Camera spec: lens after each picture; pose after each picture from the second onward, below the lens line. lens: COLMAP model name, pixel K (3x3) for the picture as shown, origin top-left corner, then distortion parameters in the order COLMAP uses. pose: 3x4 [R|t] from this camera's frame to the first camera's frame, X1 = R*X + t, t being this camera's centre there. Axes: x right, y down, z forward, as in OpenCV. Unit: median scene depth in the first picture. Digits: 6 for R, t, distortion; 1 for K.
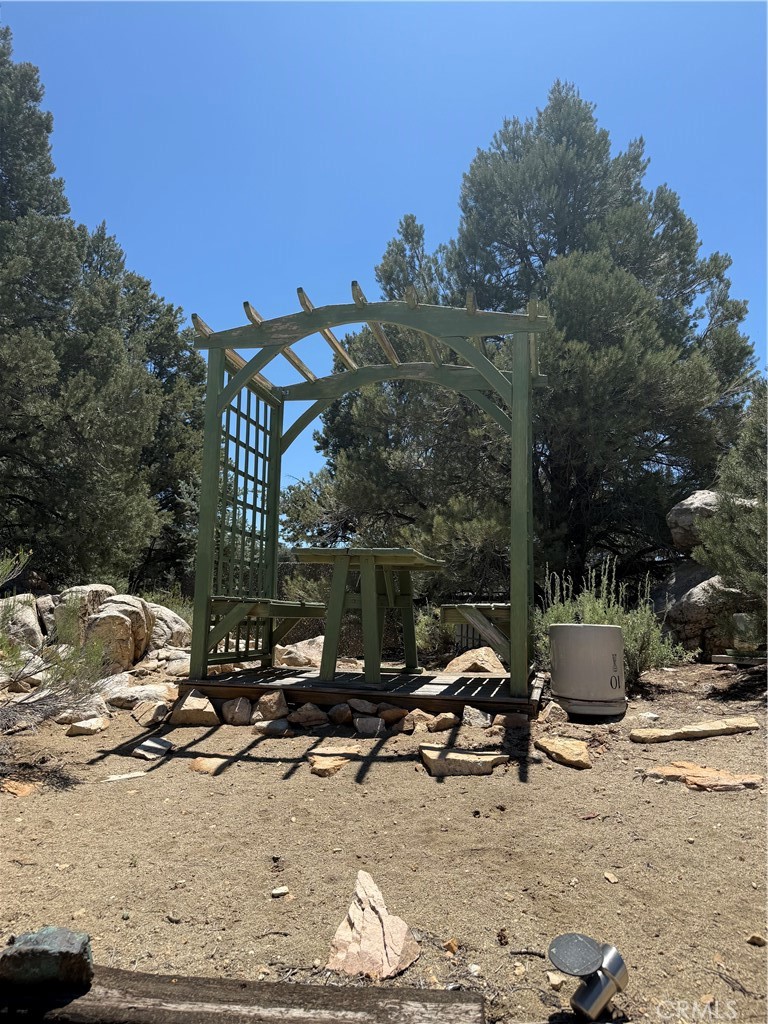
lens RADIAL K [[722.0, 0, 378.2], [0, 722.0, 513.7], [0, 0, 1]] dist [0.050743, -0.073868]
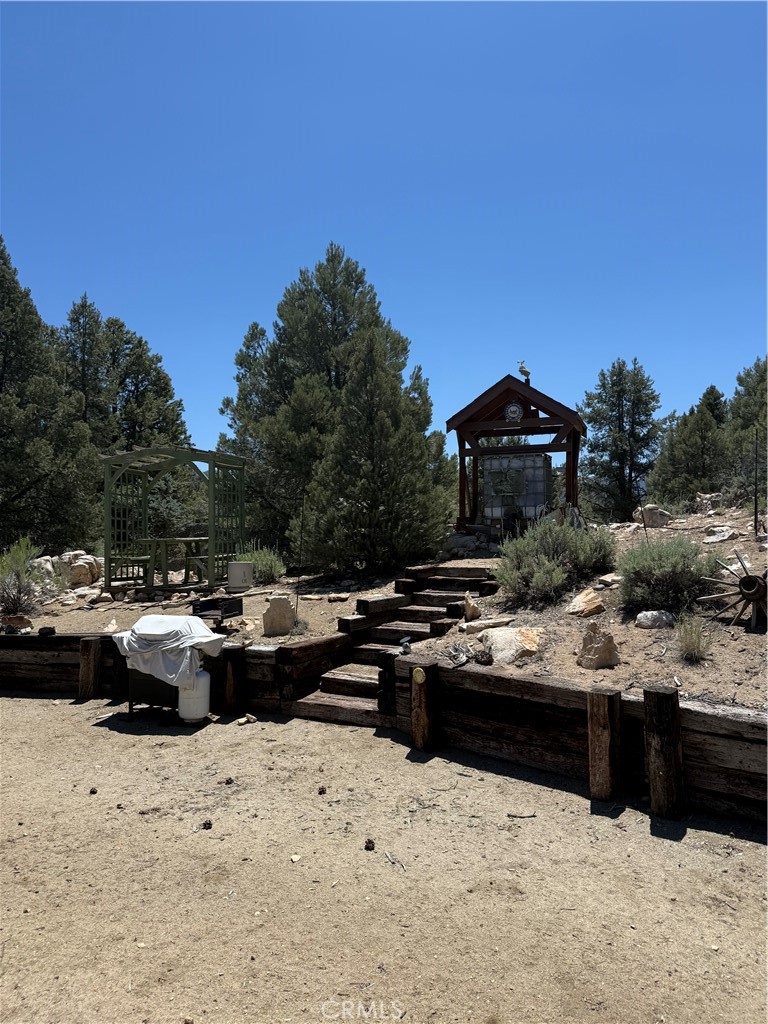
lens RADIAL K [[722.0, 0, 380.1], [0, 722.0, 512.1], [0, 0, 1]] dist [0.050743, -0.073868]
pose [[0.998338, -0.040165, -0.041330, 0.762937], [0.043940, 0.994517, 0.094897, -0.228151], [0.037292, -0.096556, 0.994629, -1.411144]]
